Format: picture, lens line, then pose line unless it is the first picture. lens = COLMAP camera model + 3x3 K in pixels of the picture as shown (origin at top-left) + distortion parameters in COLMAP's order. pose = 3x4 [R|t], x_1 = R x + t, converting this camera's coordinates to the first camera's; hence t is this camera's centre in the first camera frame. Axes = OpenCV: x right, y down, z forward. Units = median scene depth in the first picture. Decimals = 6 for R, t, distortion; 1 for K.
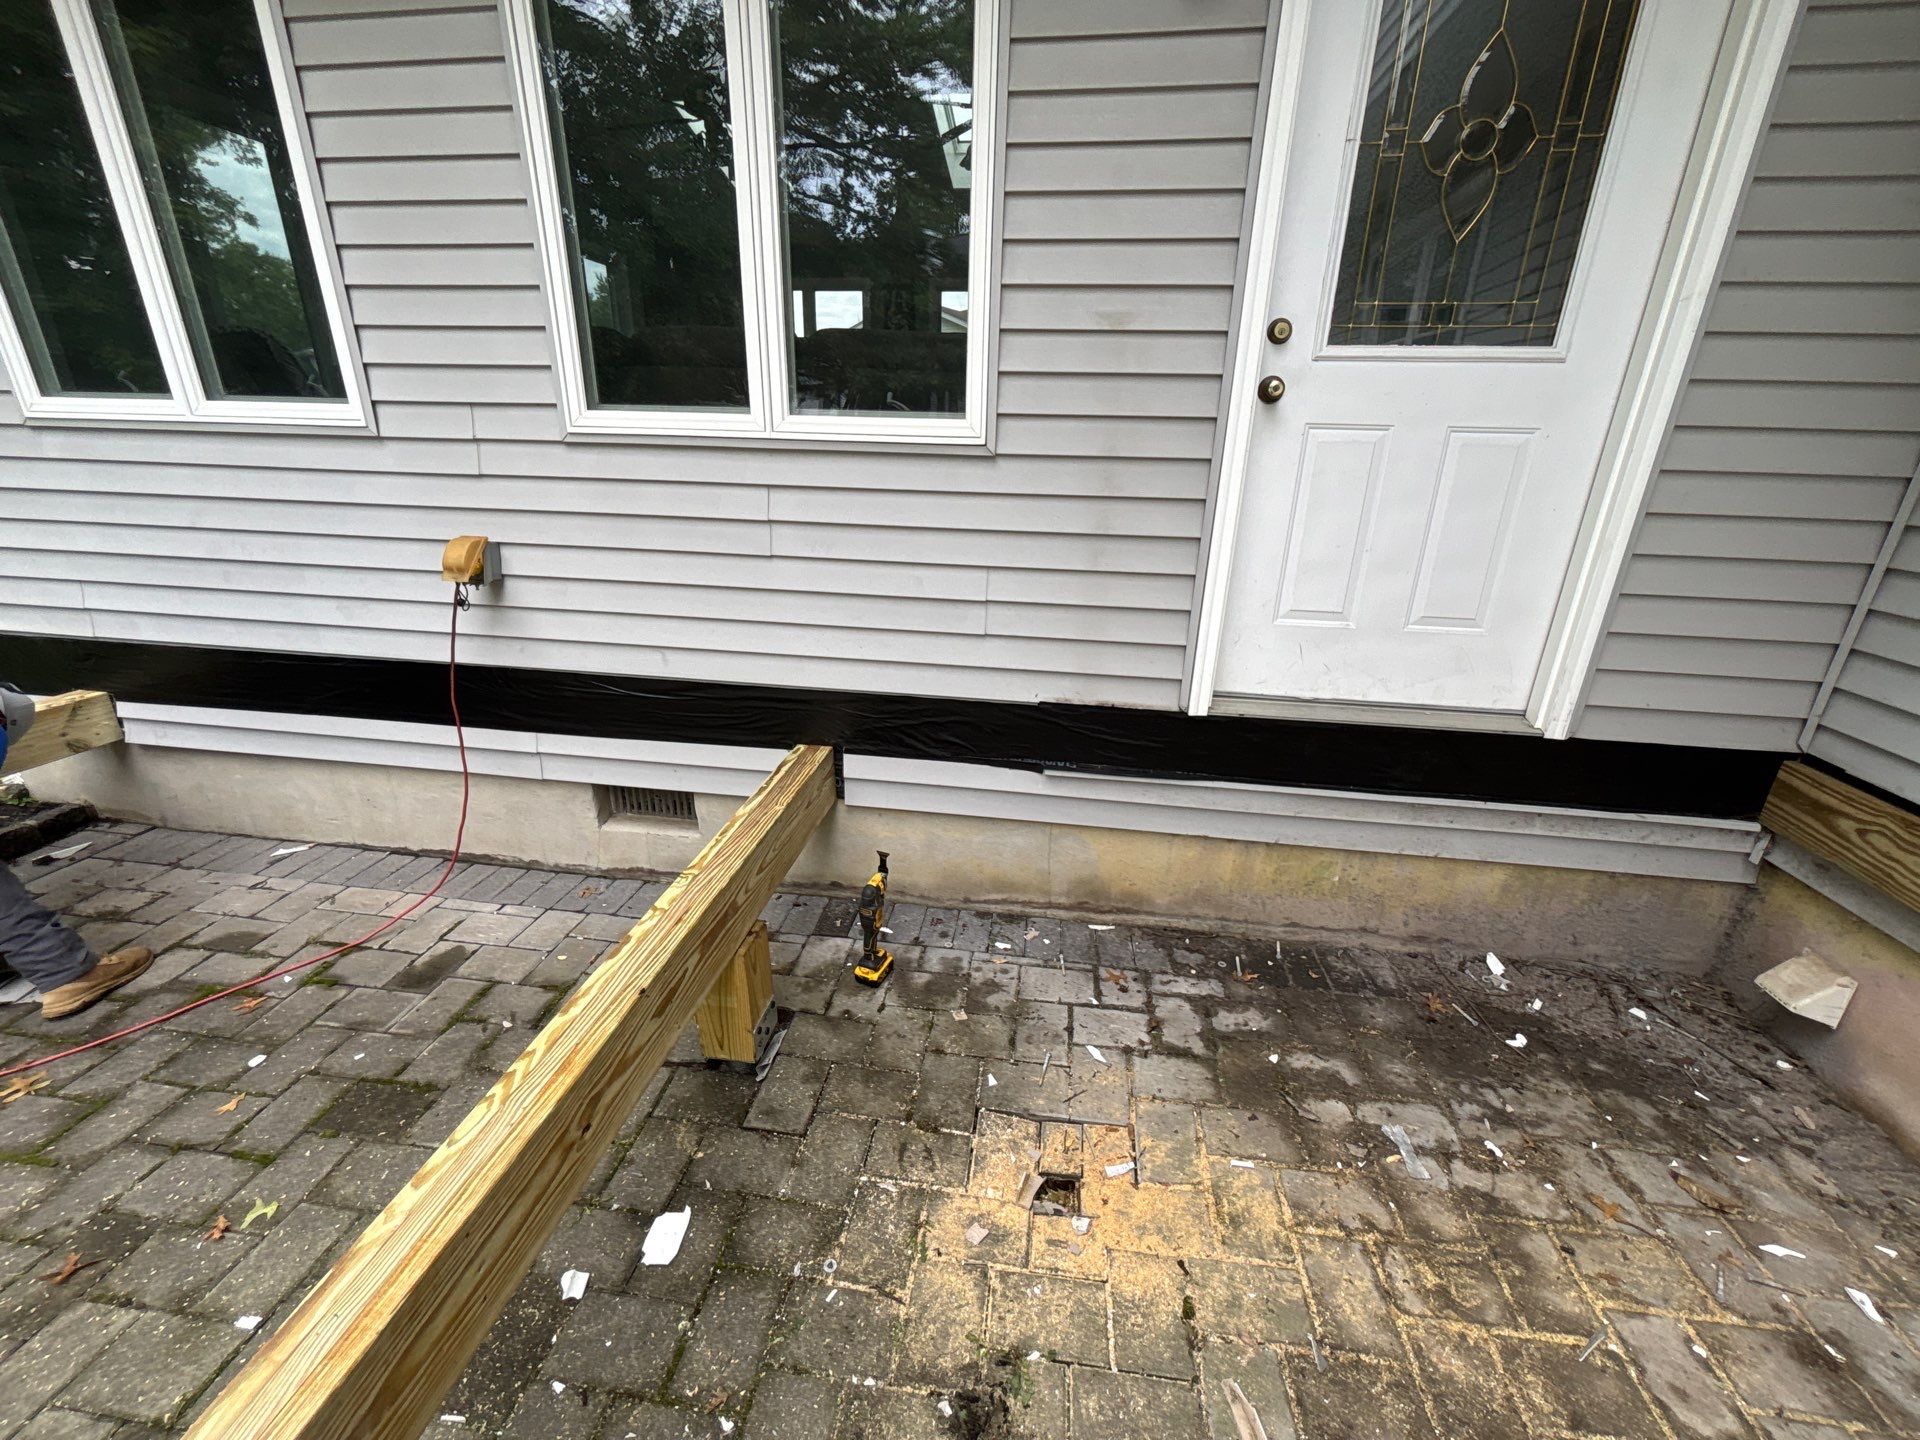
lens RADIAL K [[771.0, 0, 963.5], [0, 771.0, 723.5], [0, 0, 1]] dist [0.000618, -0.001420]
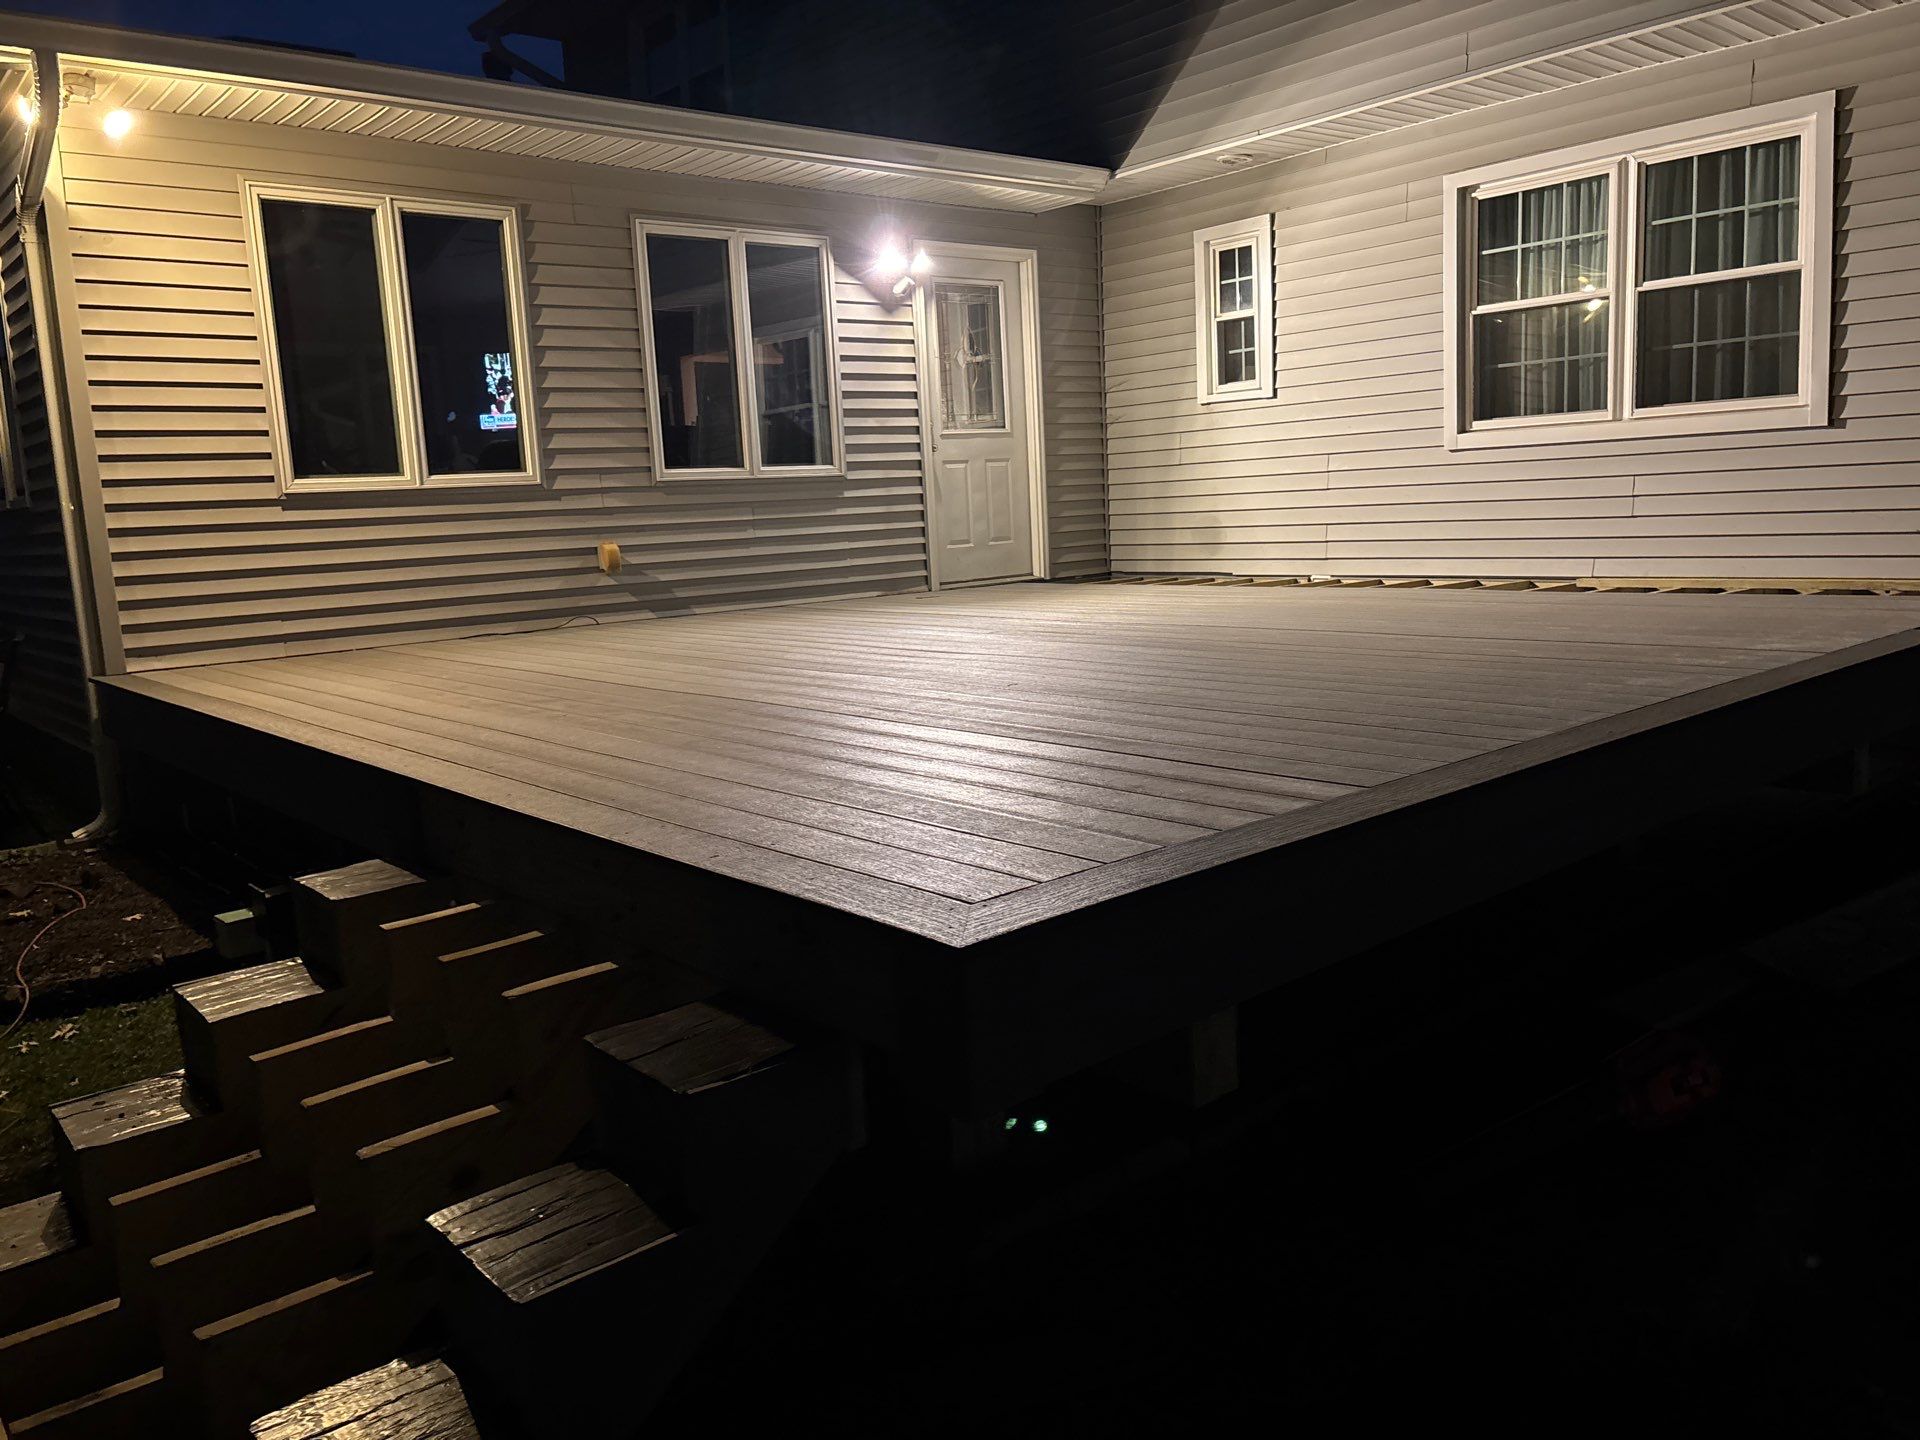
lens RADIAL K [[1462.1, 0, 970.9], [0, 1462.1, 708.0], [0, 0, 1]] dist [0.042874, -0.067162]
pose [[0.655146, -0.164651, 0.737342, -2.802168], [0.327582, 0.941357, -0.080856, 0.684155], [-0.680789, 0.294512, 0.670663, -1.763777]]
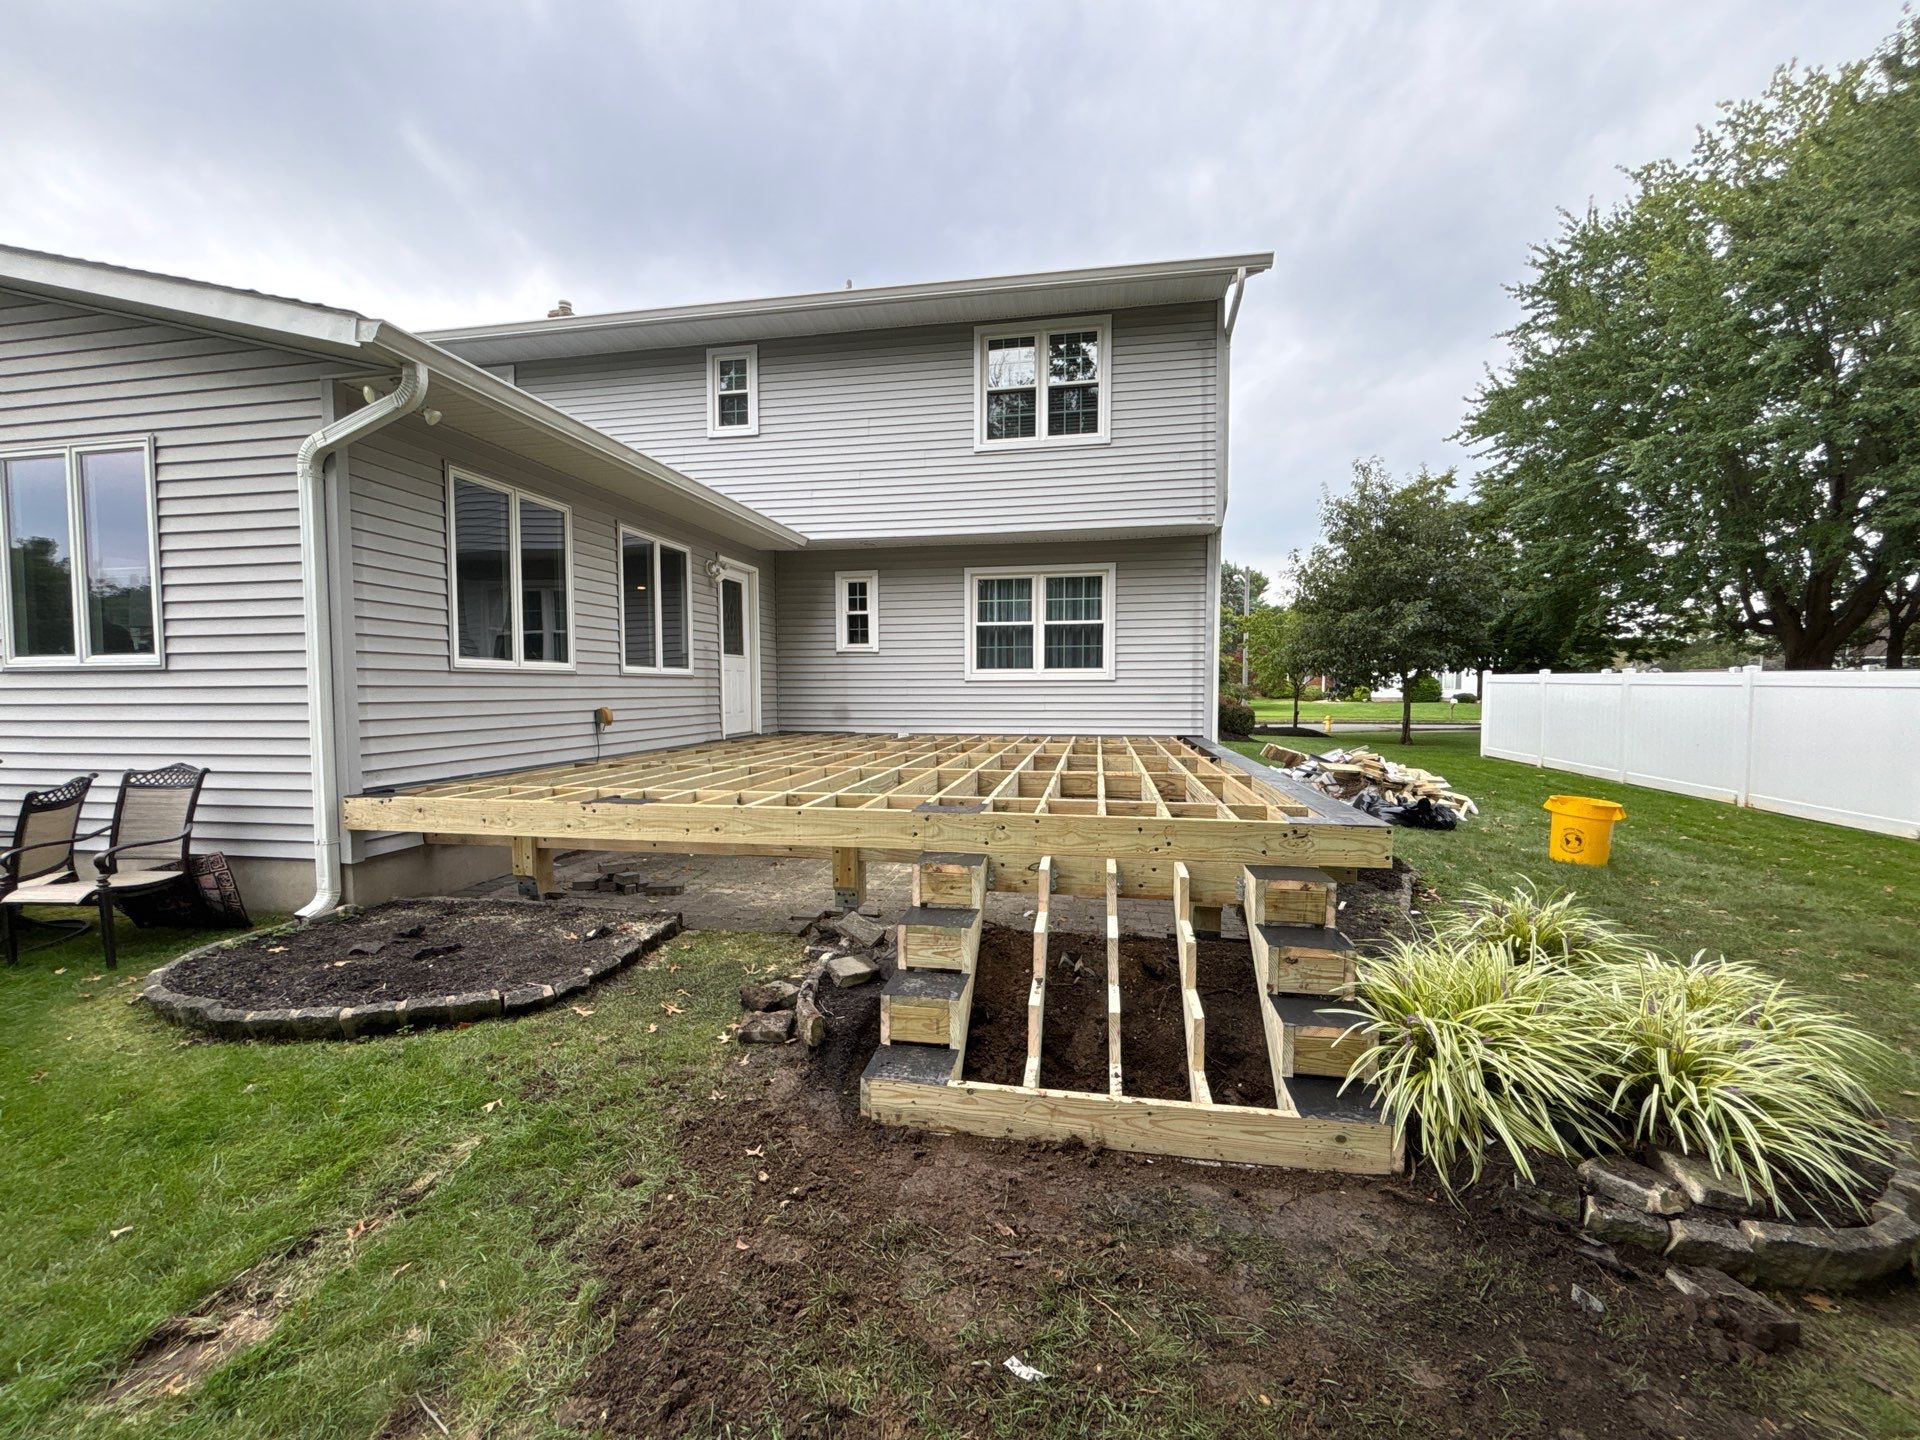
lens RADIAL K [[771.0, 0, 957.1], [0, 771.0, 729.4], [0, 0, 1]] dist [0.000618, -0.001420]
pose [[0.043689, -0.078103, 0.995988, -3.766399], [0.354970, 0.933101, 0.057600, 0.142077], [-0.933856, 0.351030, 0.068491, -0.419370]]
